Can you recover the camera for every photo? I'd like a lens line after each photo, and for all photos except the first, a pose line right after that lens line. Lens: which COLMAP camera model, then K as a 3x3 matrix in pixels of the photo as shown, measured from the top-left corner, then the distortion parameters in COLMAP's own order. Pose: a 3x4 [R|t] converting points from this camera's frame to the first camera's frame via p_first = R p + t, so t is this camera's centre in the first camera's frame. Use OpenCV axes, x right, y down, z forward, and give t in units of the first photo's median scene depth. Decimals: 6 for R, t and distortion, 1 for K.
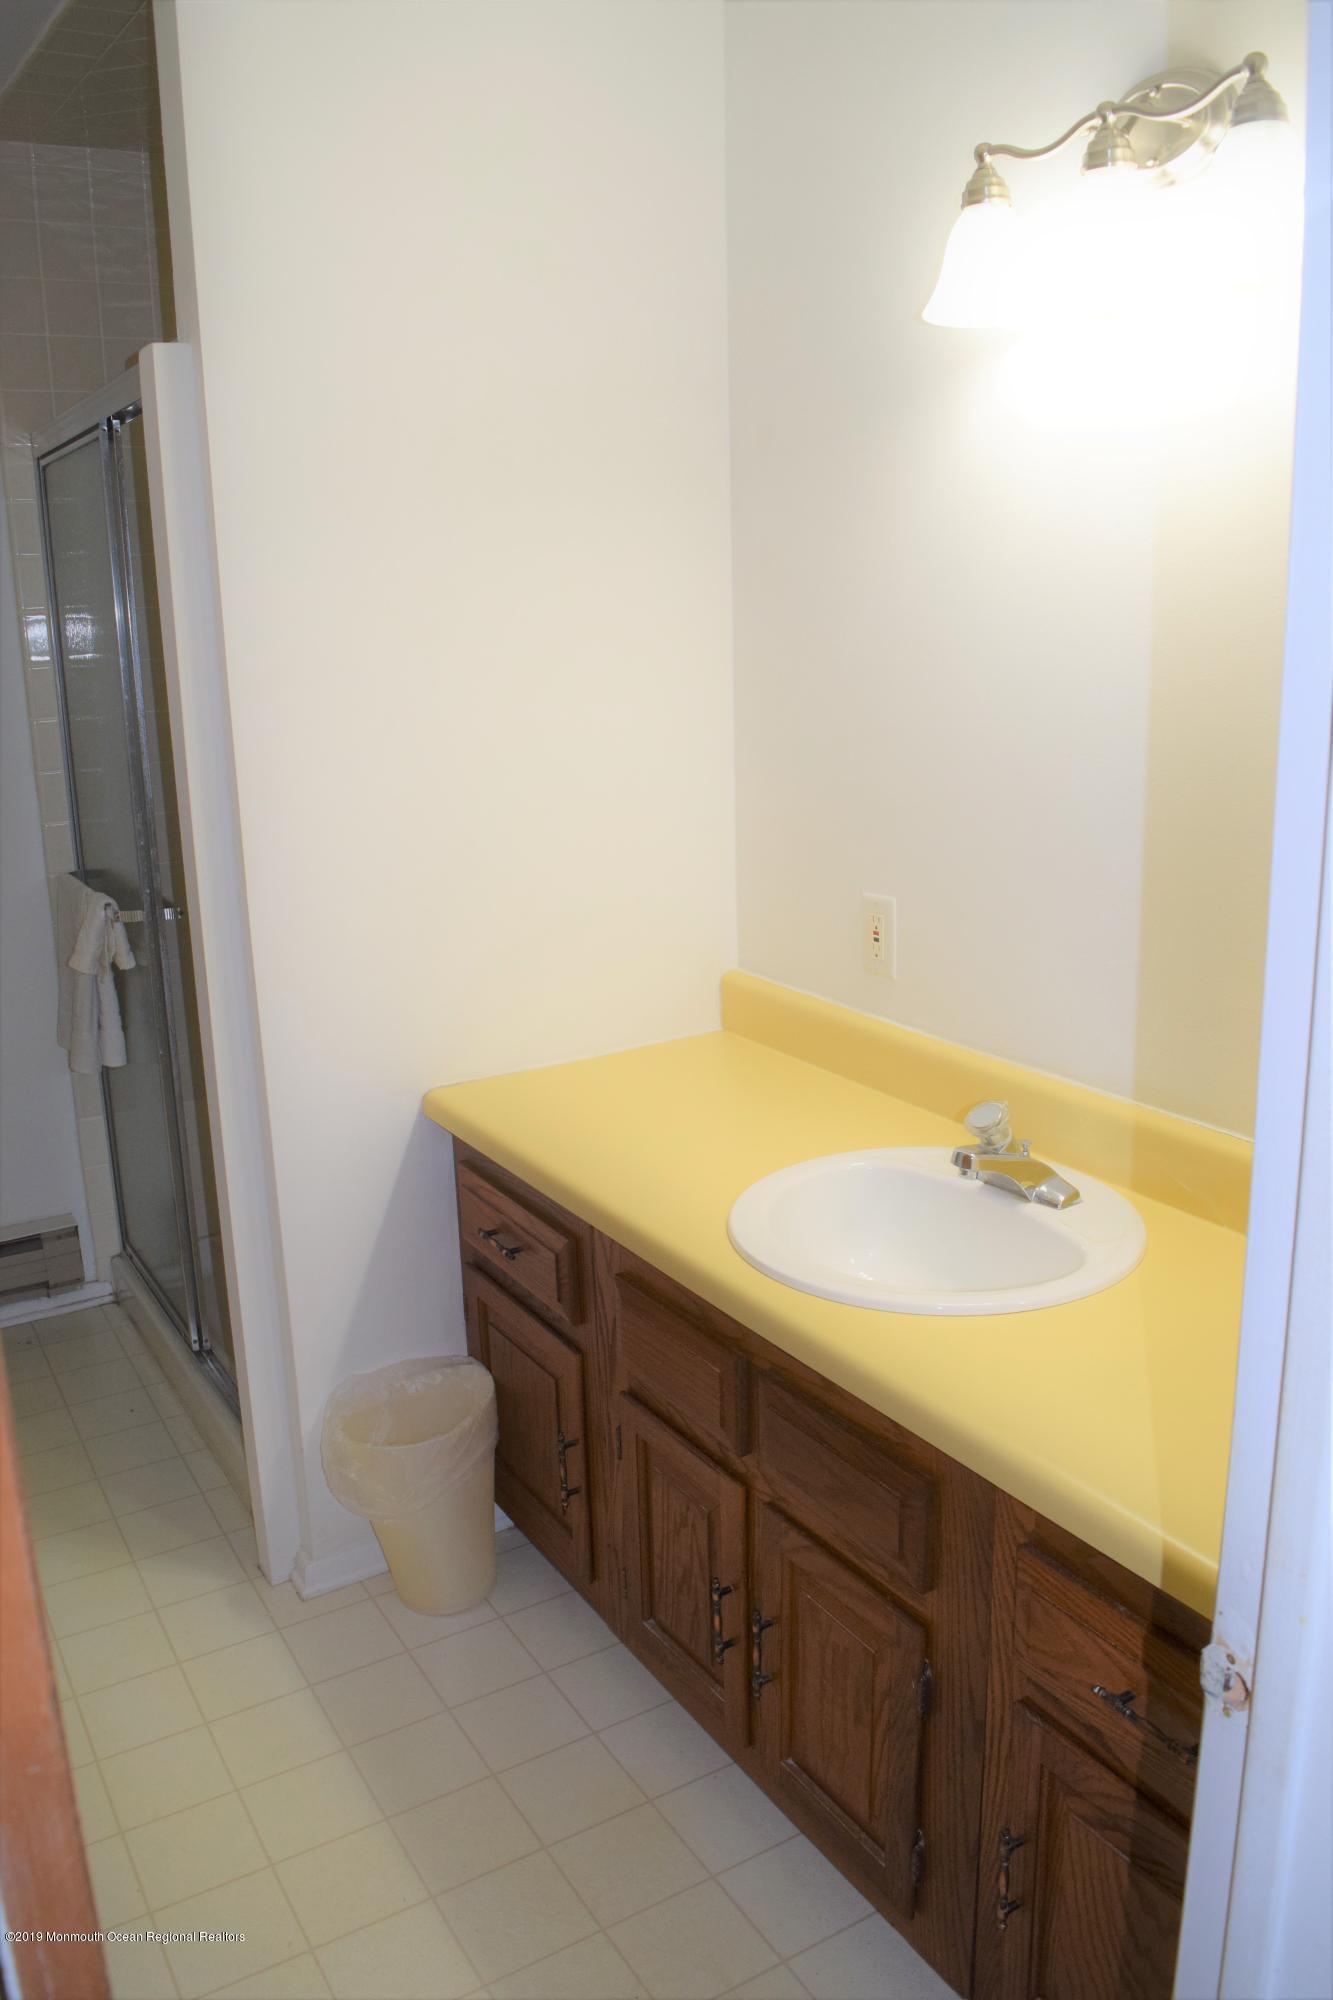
lens RADIAL K [[1560.4, 0, 666.5], [0, 1560.4, 1000.0], [0, 0, 1]] dist [-0.096530, 0.003104]
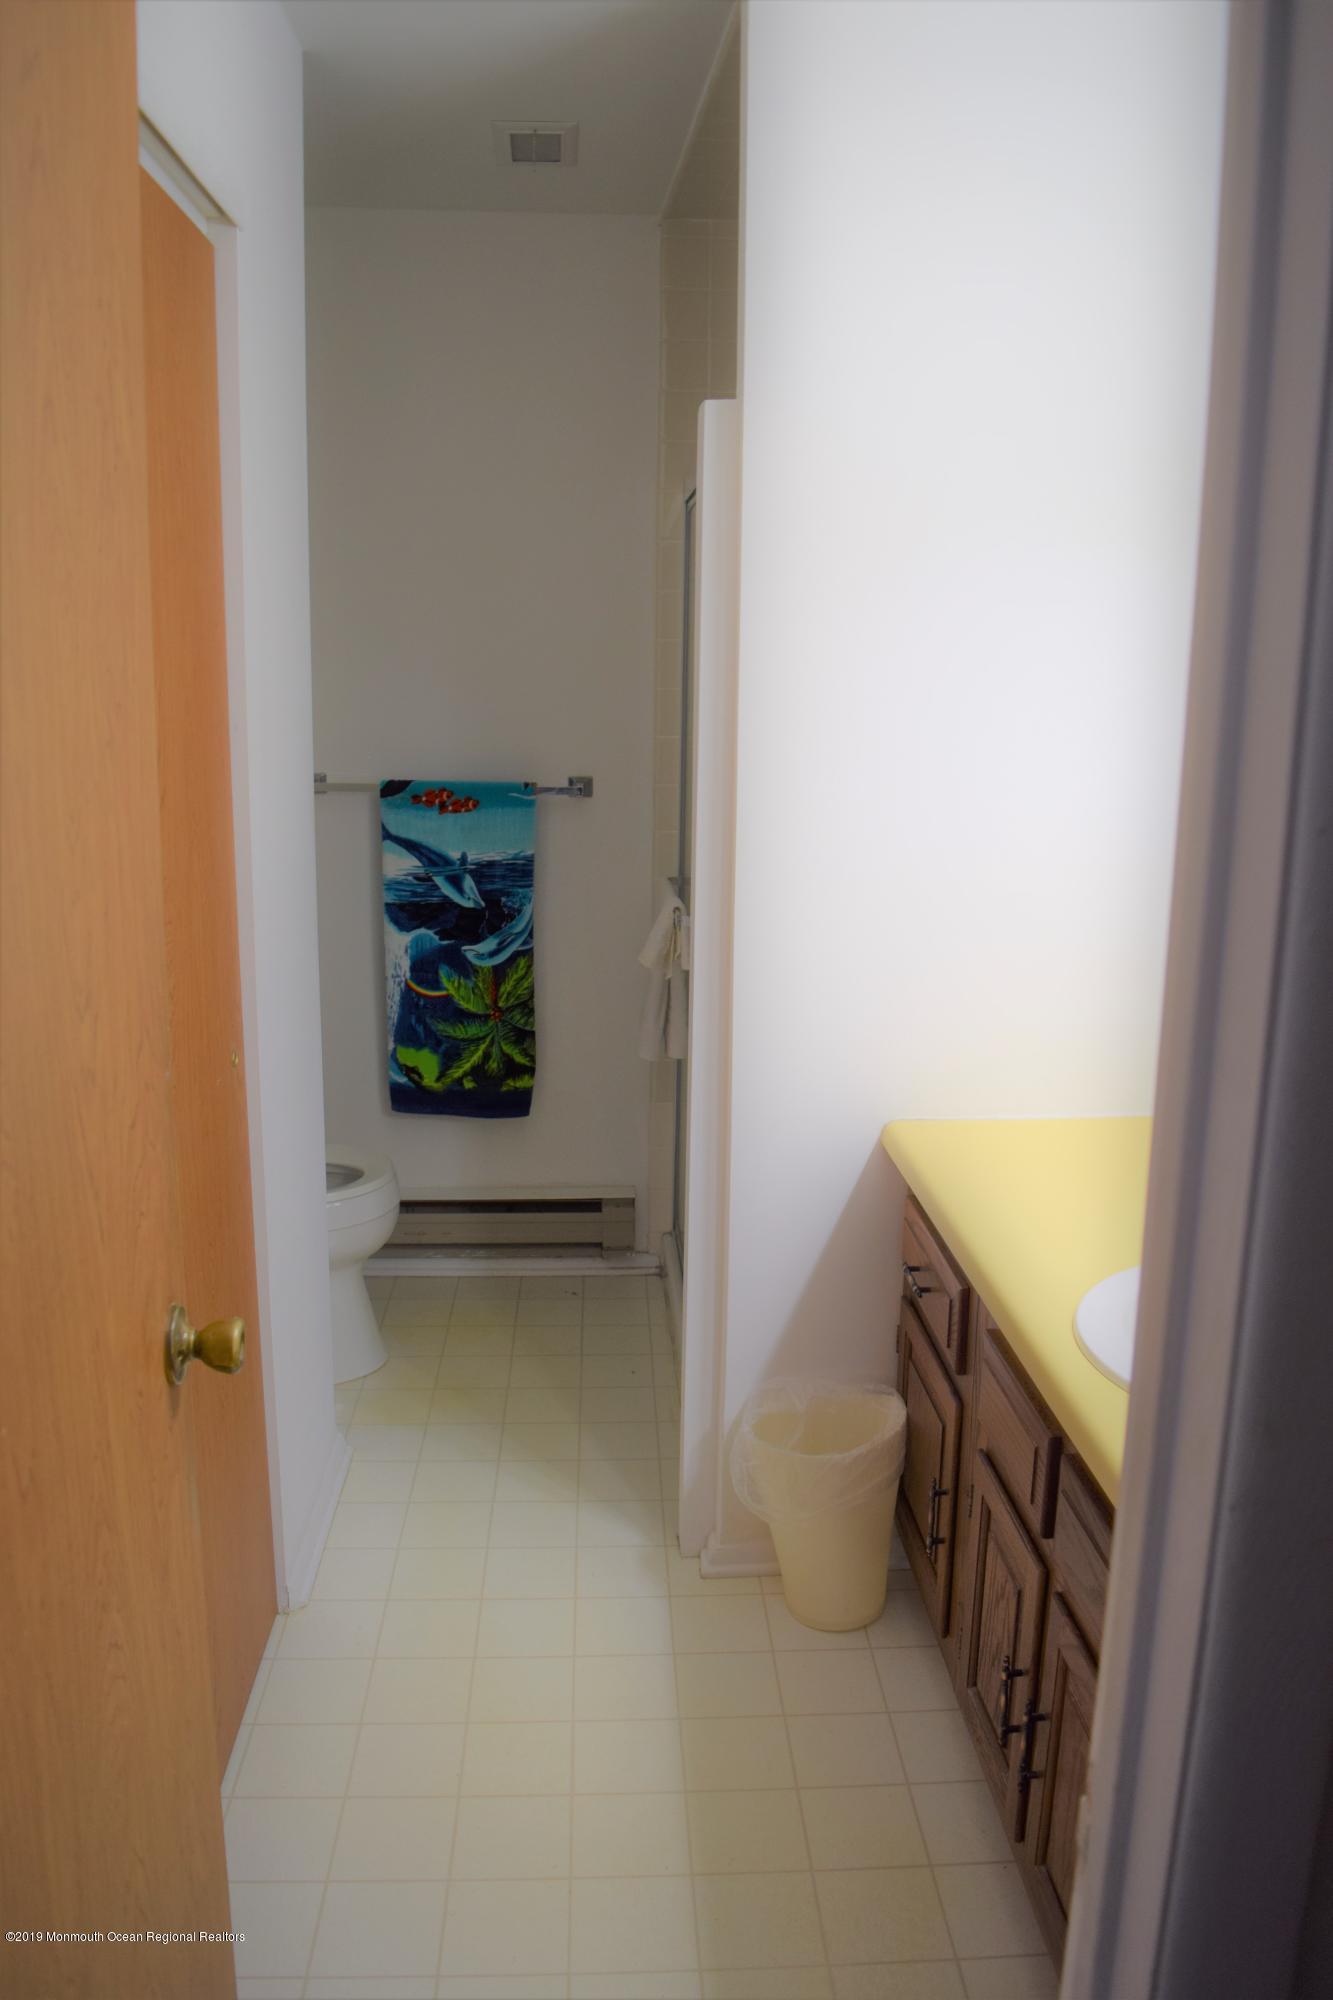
lens RADIAL K [[1560.4, 0, 666.5], [0, 1560.4, 1000.0], [0, 0, 1]] dist [-0.096530, 0.003104]
pose [[0.879962, 0.137296, -0.454772, 0.136725], [-0.150600, 0.988570, 0.007046, -0.004368], [0.450541, 0.062288, 0.890580, 0.014115]]
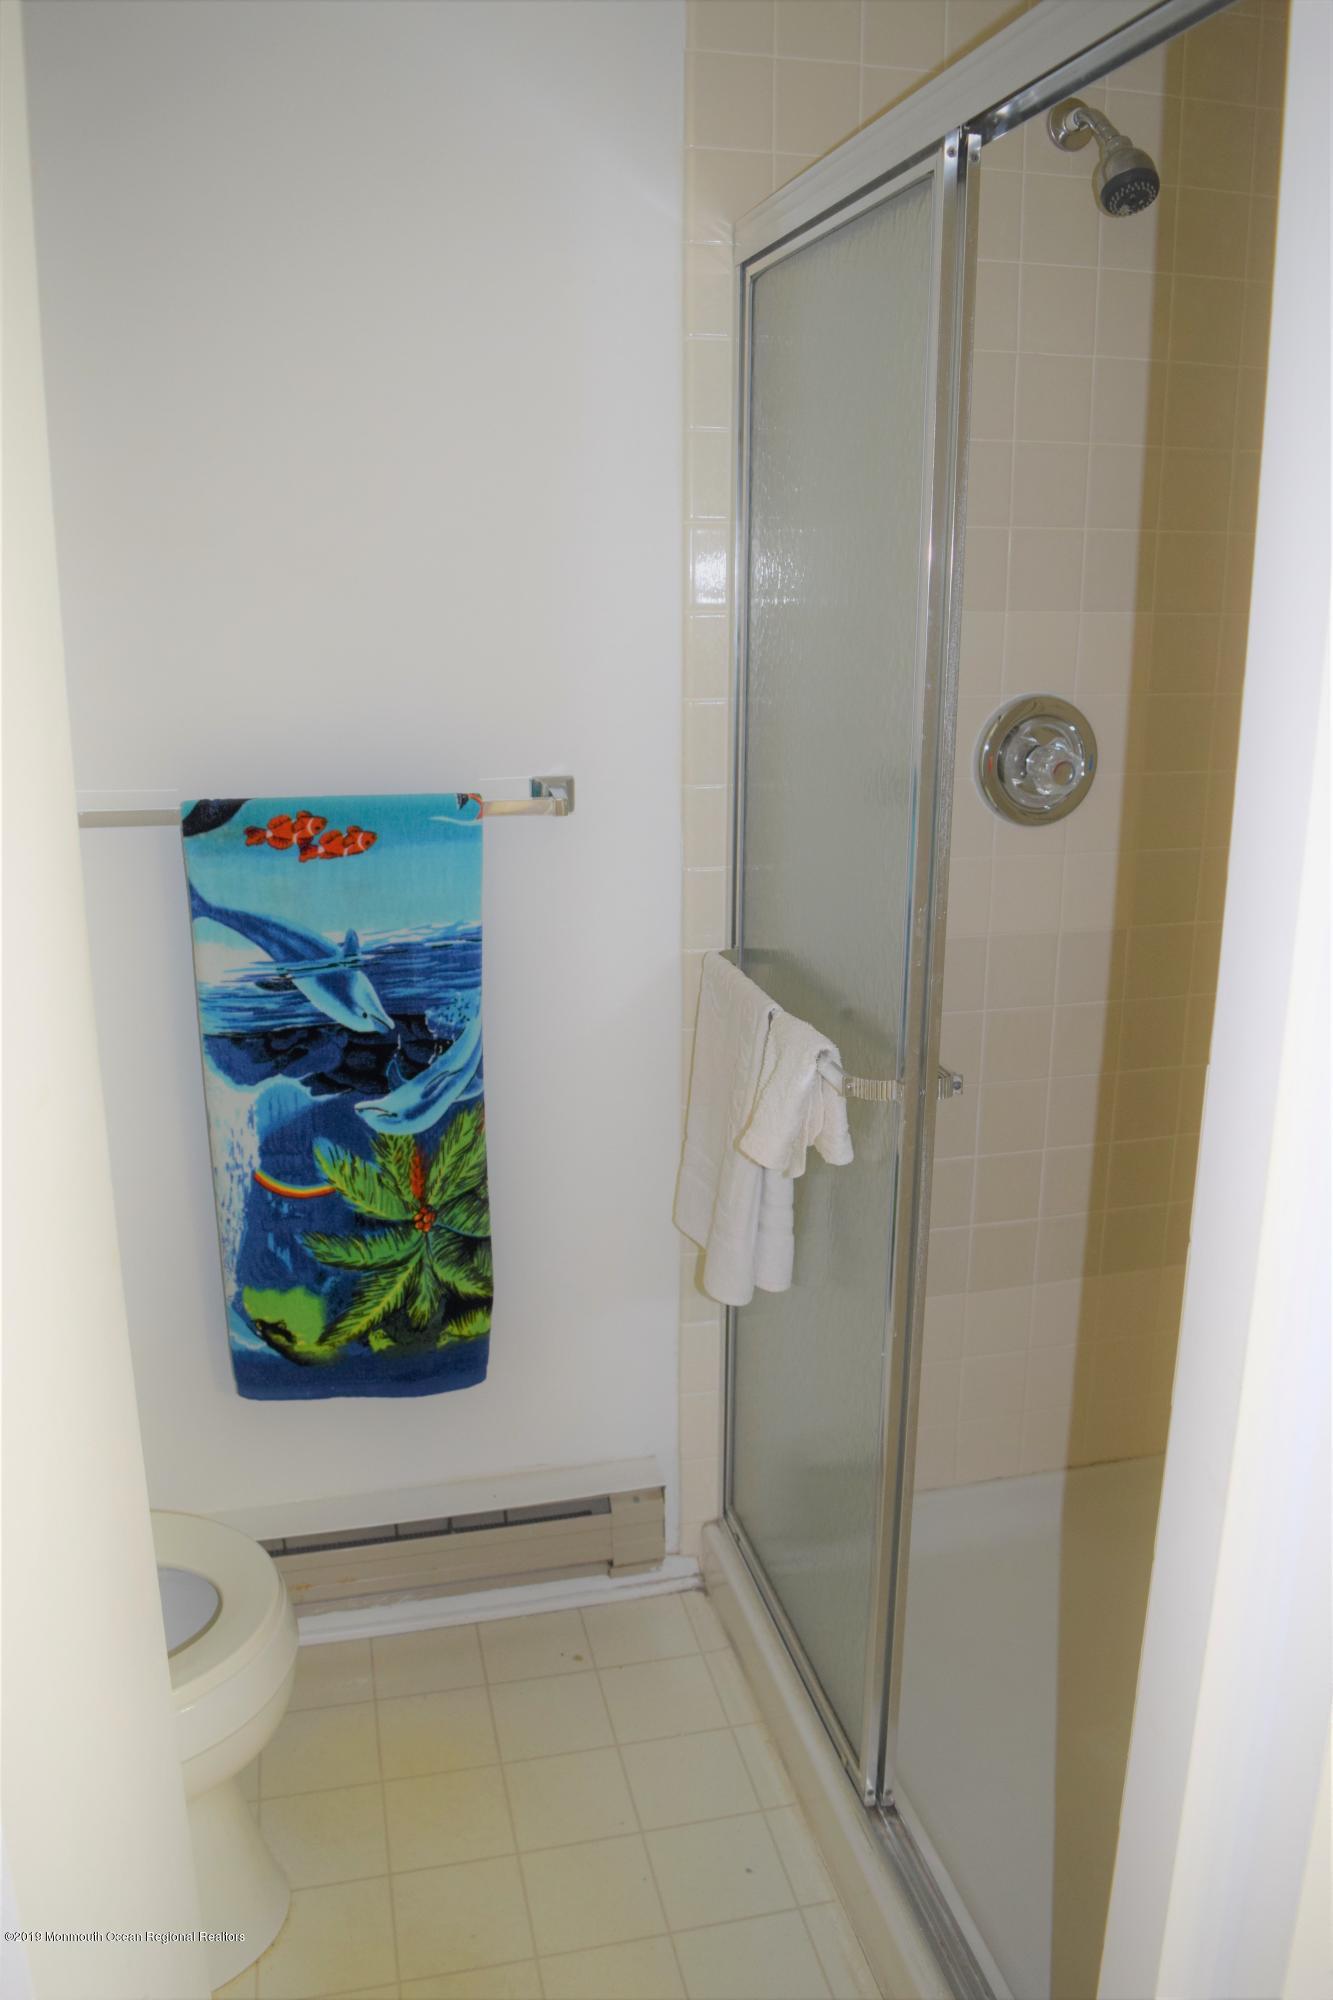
lens RADIAL K [[1560.4, 0, 666.5], [0, 1560.4, 1000.0], [0, 0, 1]] dist [-0.096530, 0.003104]
pose [[0.952771, 0.106868, -0.284265, -0.246312], [-0.099371, 0.994217, 0.040710, -0.093585], [0.286972, -0.010539, 0.957881, 0.423189]]
